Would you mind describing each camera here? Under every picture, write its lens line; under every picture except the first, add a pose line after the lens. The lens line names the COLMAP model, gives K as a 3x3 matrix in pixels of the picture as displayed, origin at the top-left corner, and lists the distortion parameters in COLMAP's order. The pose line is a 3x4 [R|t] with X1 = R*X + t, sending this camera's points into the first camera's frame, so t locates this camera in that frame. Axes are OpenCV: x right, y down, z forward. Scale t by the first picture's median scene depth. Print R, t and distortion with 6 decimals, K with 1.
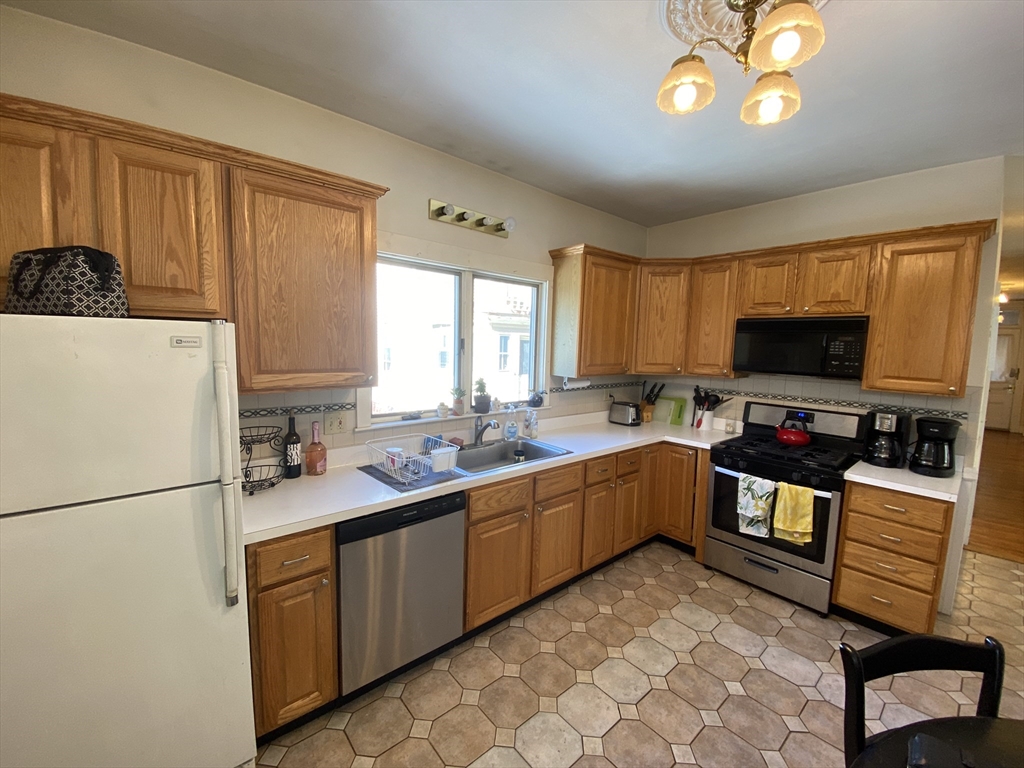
lens RADIAL K [[413.2, 0, 515.2], [0, 413.2, 382.2], [0, 0, 1]] dist [0.016929, -0.018837]
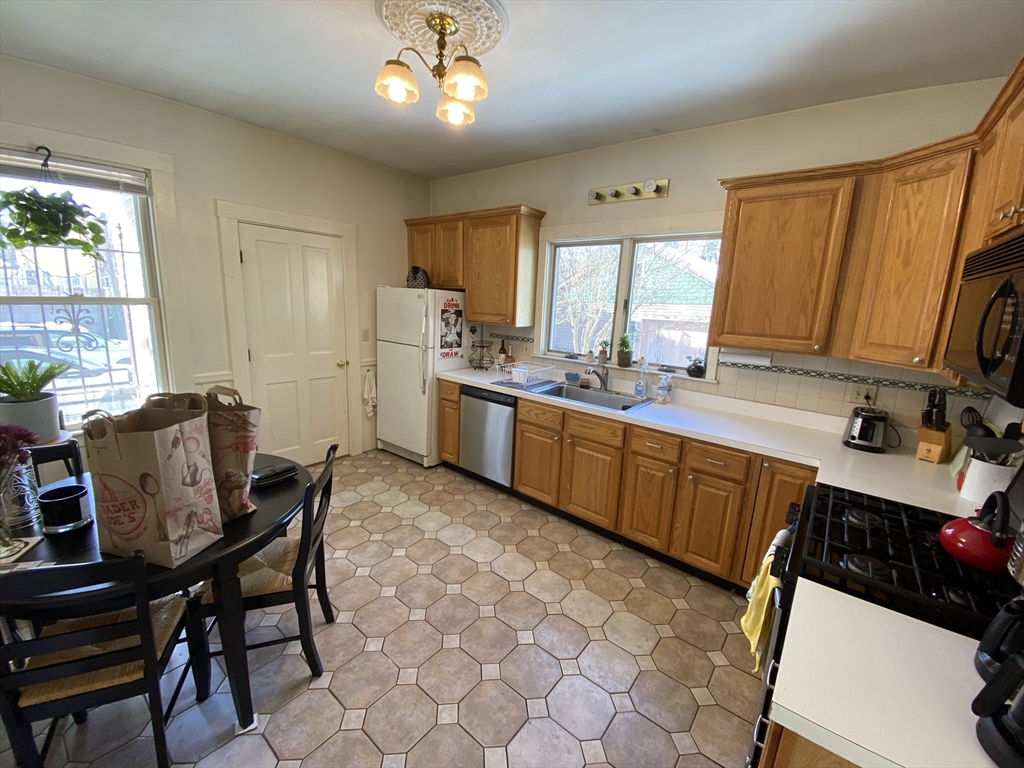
lens RADIAL K [[413.2, 0, 509.6], [0, 413.2, 384.4], [0, 0, 1]] dist [0.016929, -0.018837]
pose [[0.169383, 0.183492, -0.968318, 1.174925], [-0.130191, 0.978071, 0.162567, -0.025101], [0.976913, 0.098531, 0.189558, 0.592958]]
